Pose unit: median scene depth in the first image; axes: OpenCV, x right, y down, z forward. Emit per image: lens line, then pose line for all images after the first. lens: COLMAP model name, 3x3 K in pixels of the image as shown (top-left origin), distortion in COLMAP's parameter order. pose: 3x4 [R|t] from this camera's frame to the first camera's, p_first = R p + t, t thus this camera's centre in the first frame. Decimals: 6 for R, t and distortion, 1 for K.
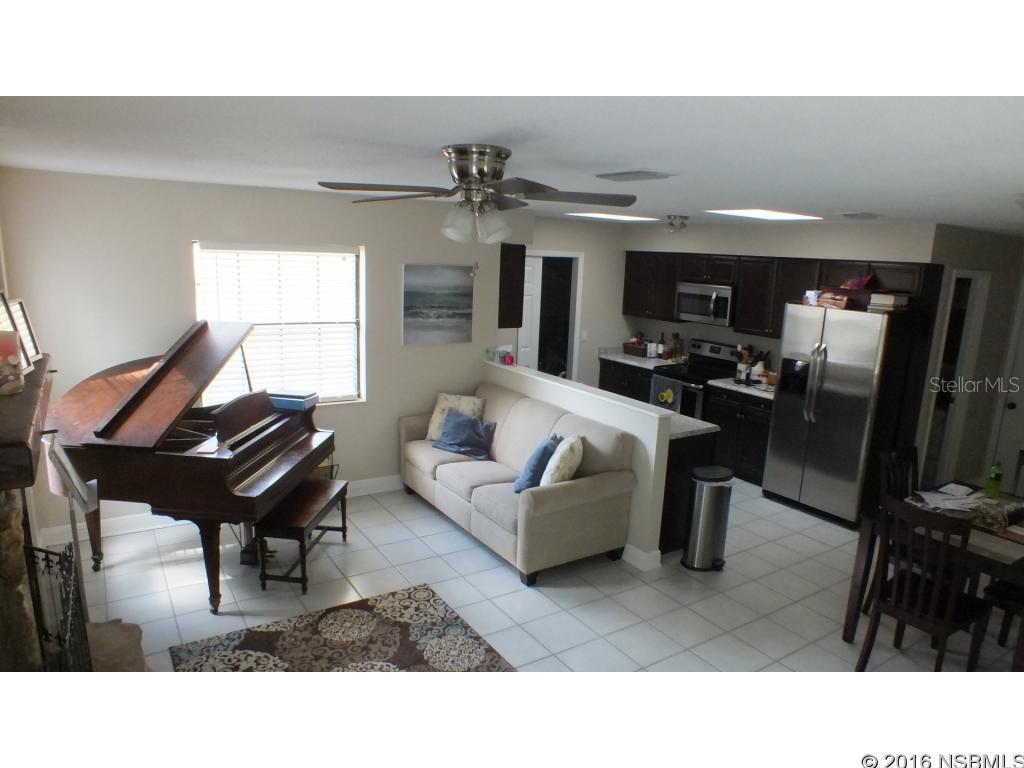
lens RADIAL K [[665.3, 0, 512.0], [0, 665.3, 384.0], [0, 0, 1]] dist [-0.104123, 0.049441]
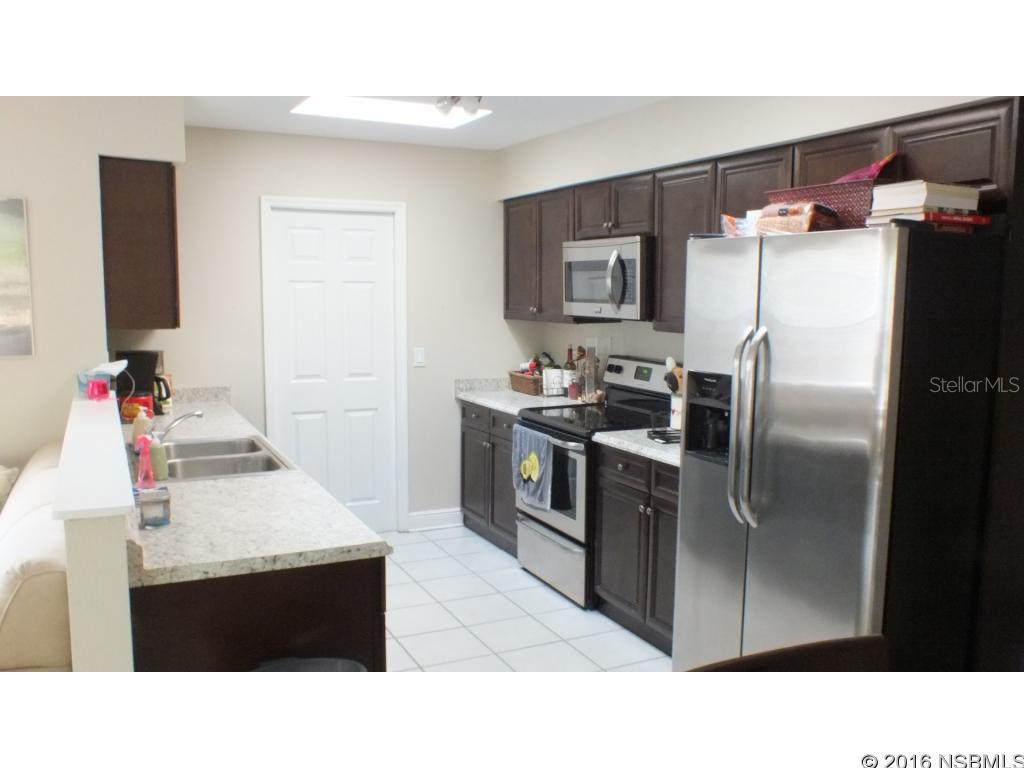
lens RADIAL K [[868.0, 0, 512.0], [0, 868.0, 384.0], [0, 0, 1]] dist [-0.002681, -0.003334]
pose [[0.993335, -0.022714, -0.113003, 0.306137], [0.012515, 0.995849, -0.090161, 0.015228], [0.114582, 0.088146, 0.989495, 0.366028]]
